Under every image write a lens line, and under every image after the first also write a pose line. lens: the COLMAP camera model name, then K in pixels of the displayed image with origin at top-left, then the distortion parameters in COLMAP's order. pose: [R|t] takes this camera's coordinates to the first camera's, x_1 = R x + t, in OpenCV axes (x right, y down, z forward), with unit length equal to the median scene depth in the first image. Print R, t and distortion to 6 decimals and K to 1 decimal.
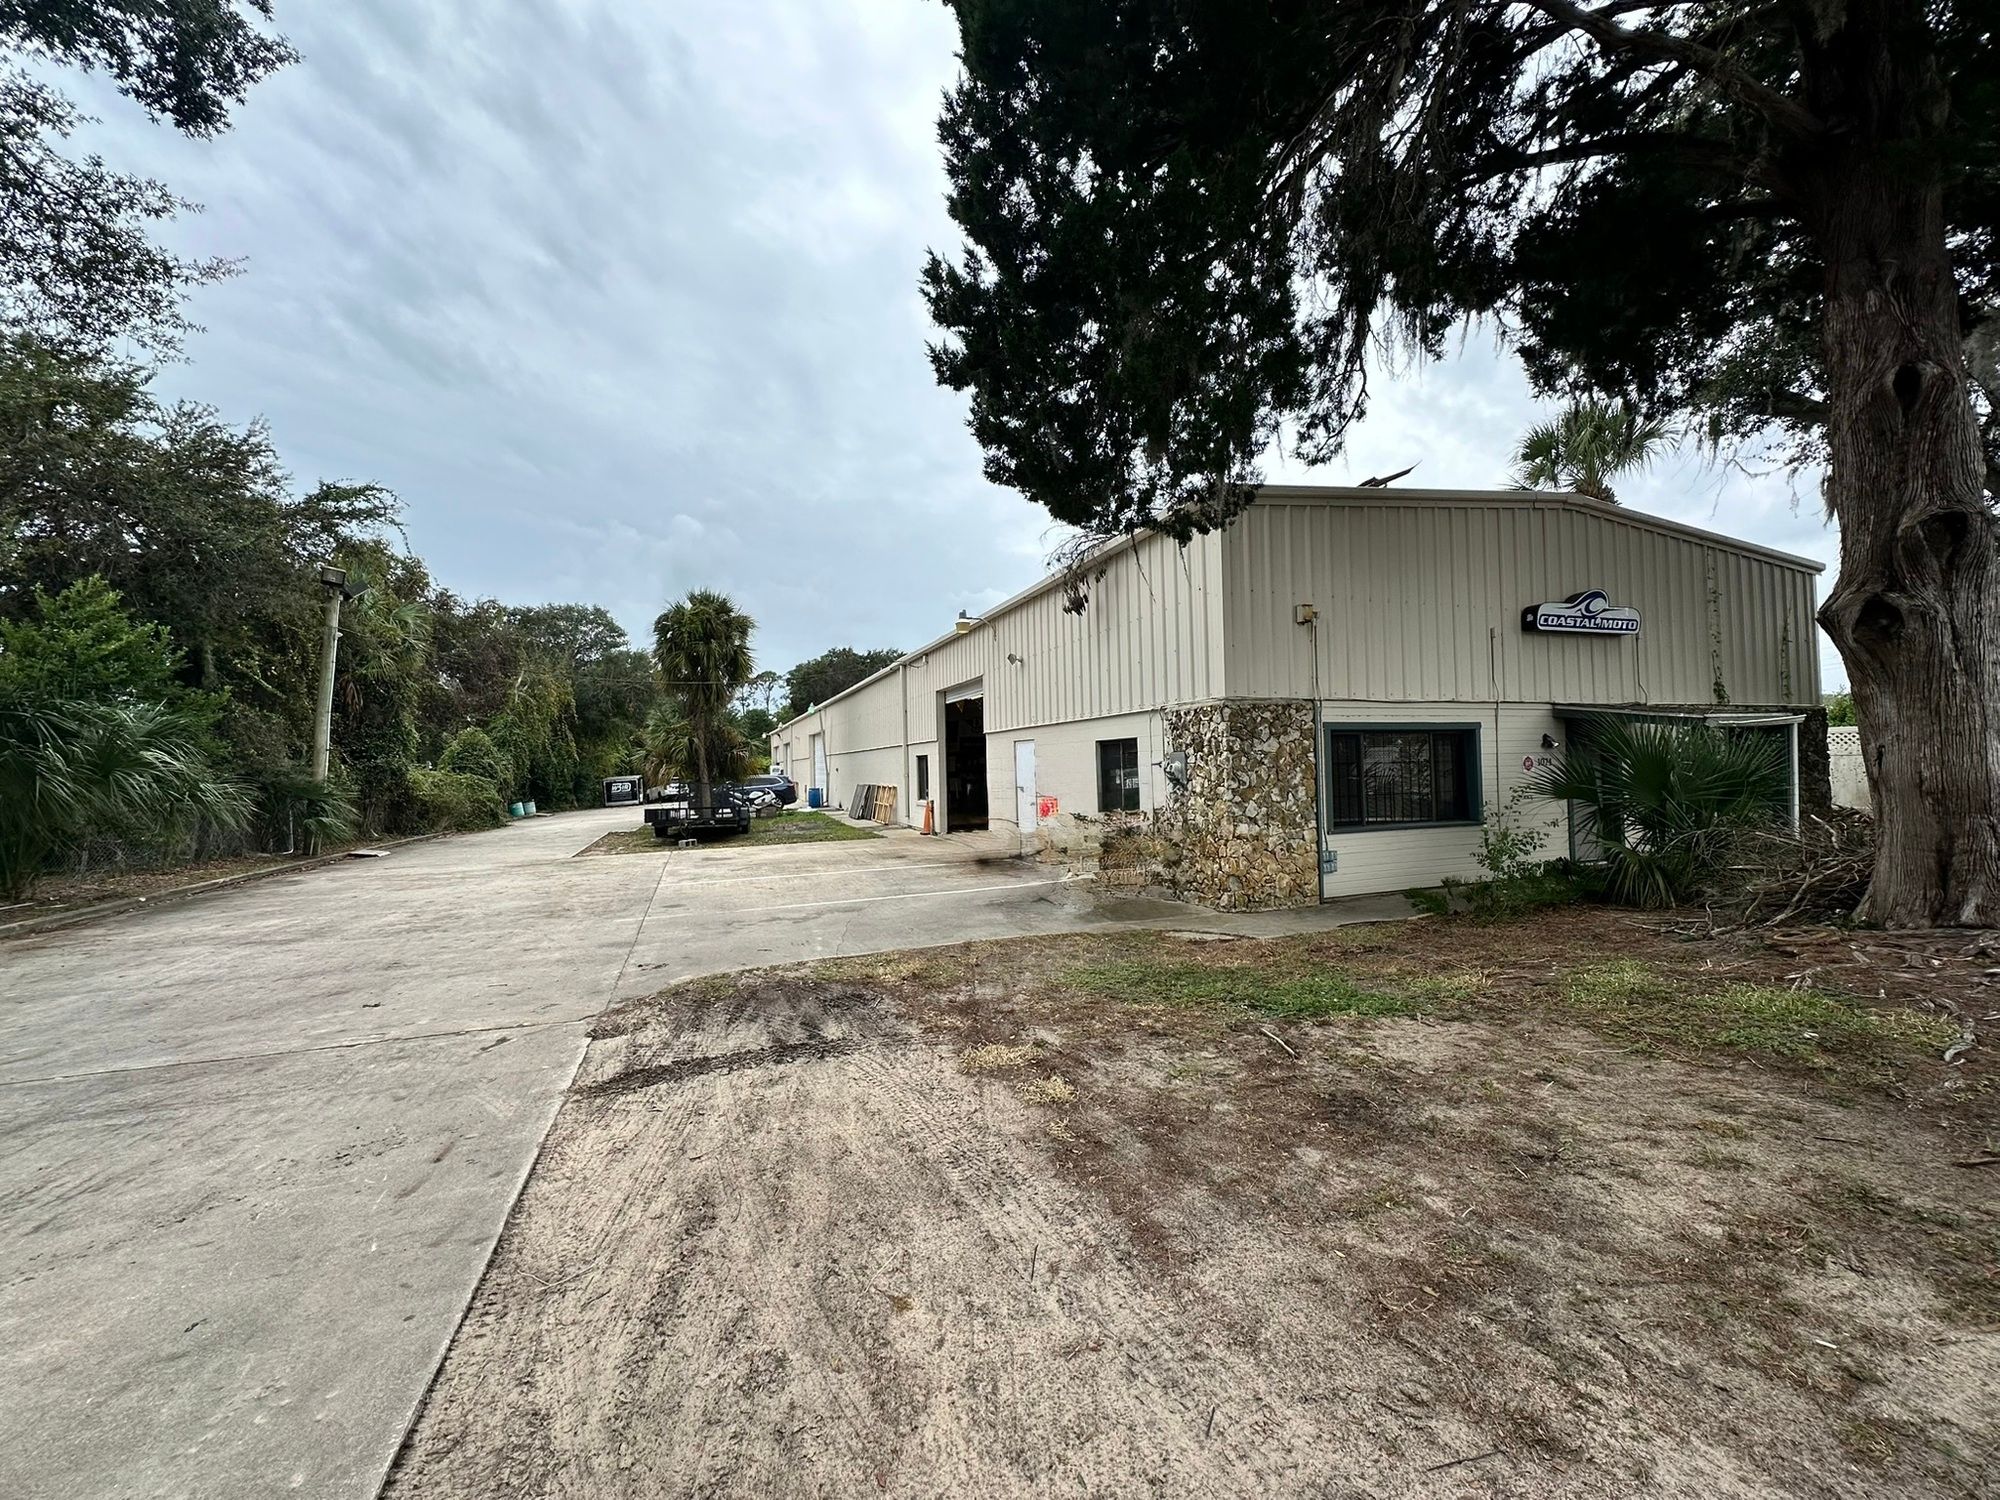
lens RADIAL K [[800.0, 0, 1002.9], [0, 800.0, 750.0], [0, 0, 1]] dist [-0.001524, -0.000394]
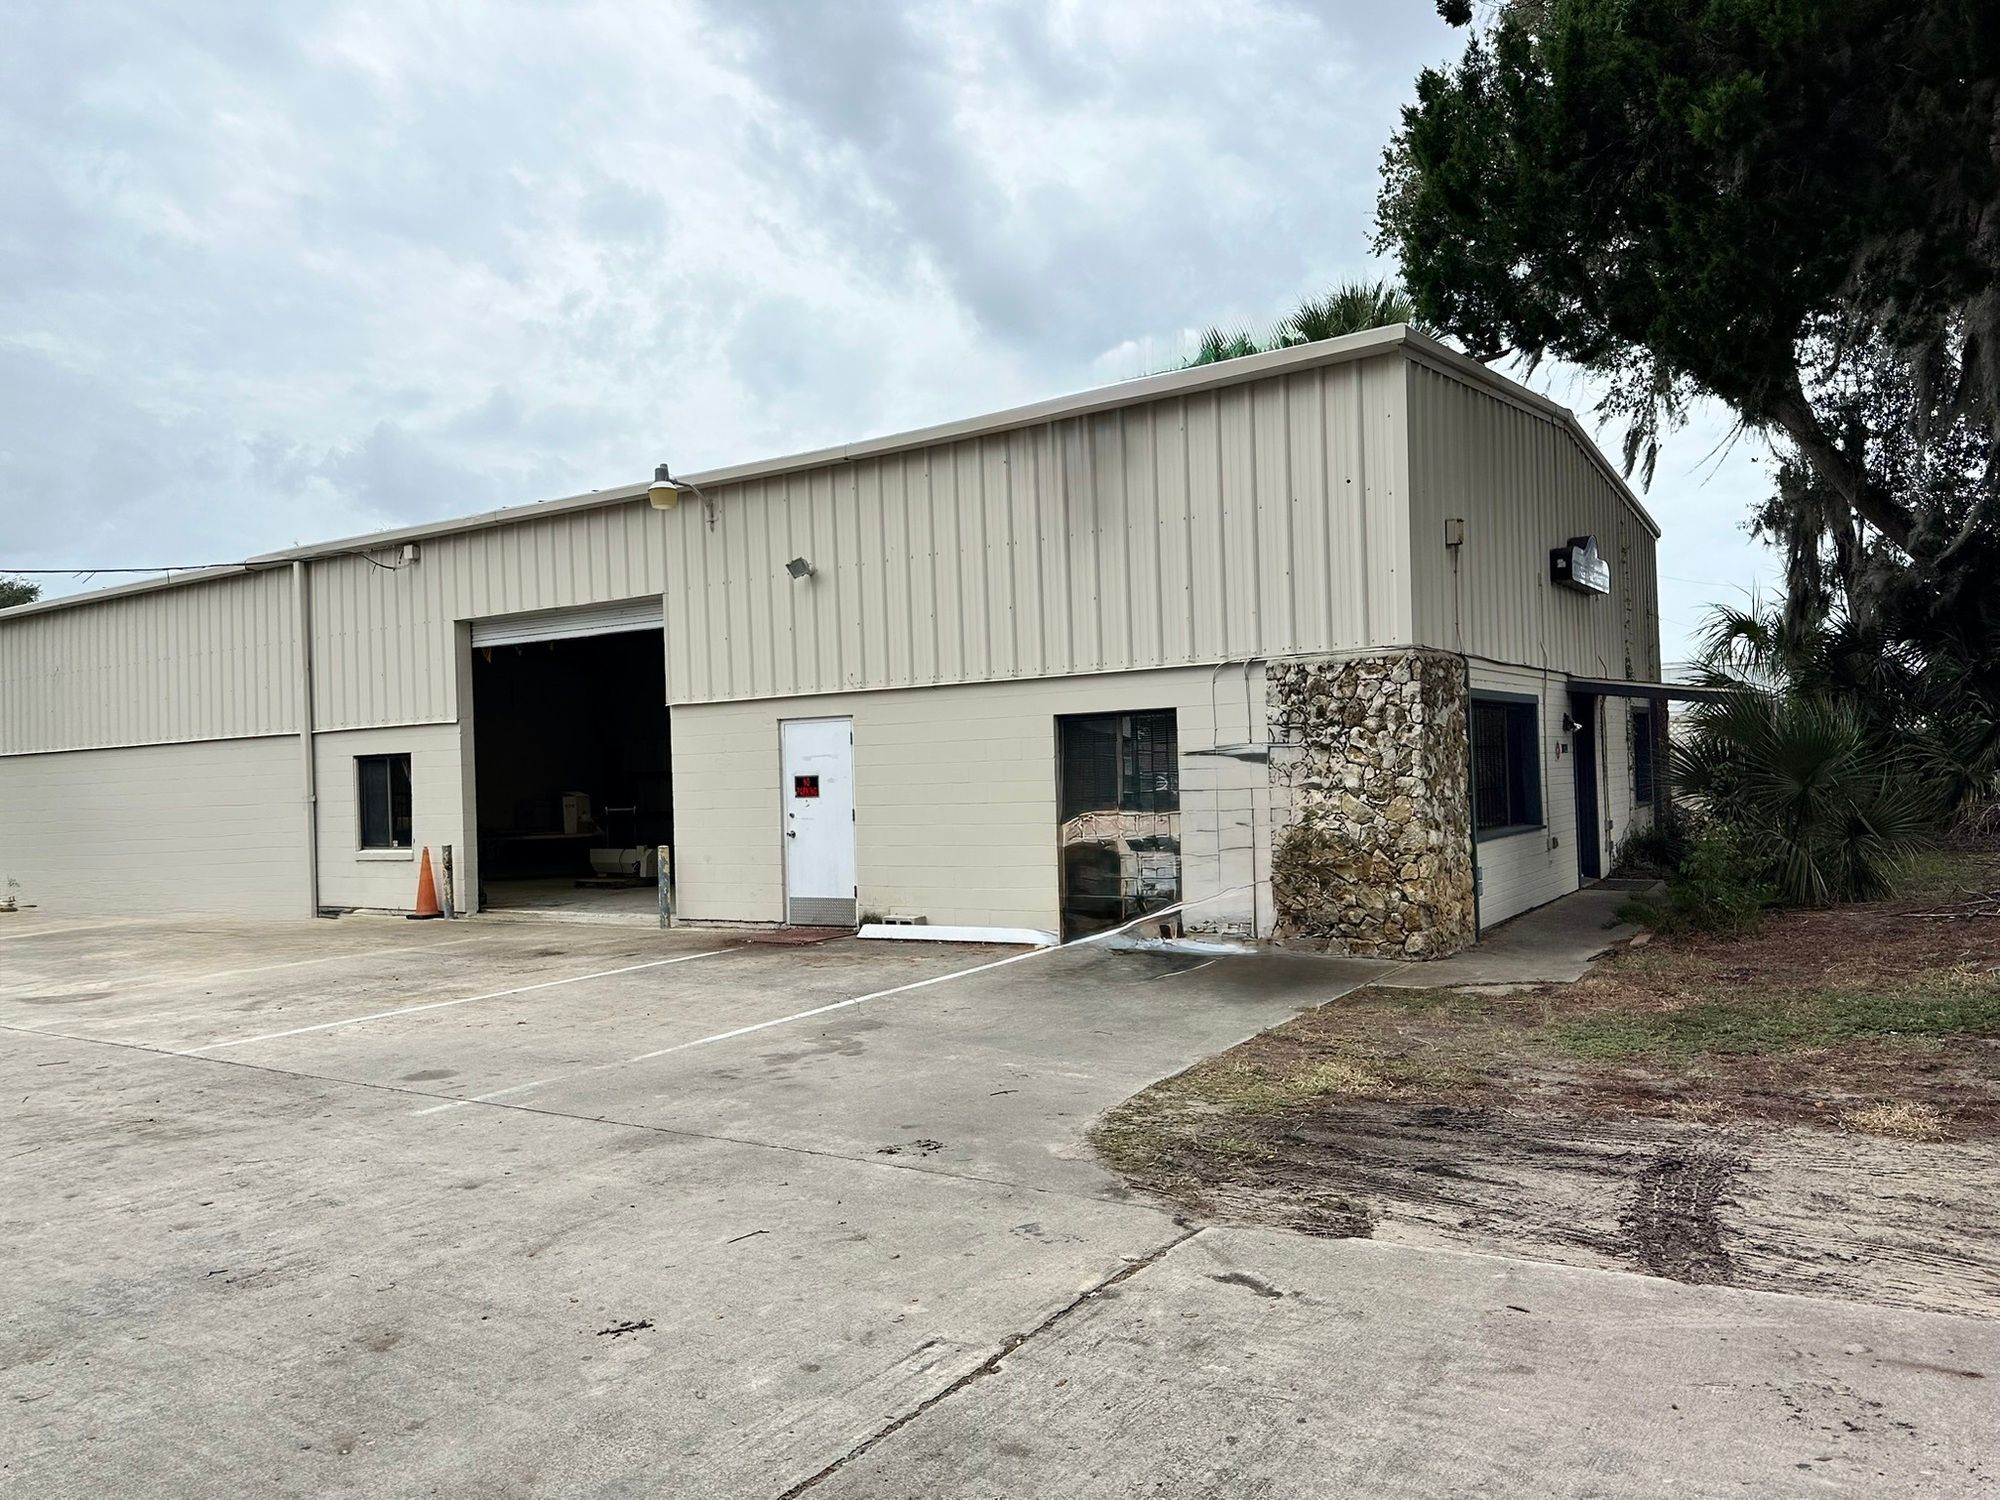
lens RADIAL K [[1421.3, 0, 999.7], [0, 1421.3, 746.7], [0, 0, 1]] dist [0.024913, -0.009358]
pose [[0.805921, 0.001786, 0.592020, -0.709622], [0.006558, 0.999907, -0.011945, 0.032118], [-0.591986, 0.013509, 0.805835, 0.225558]]
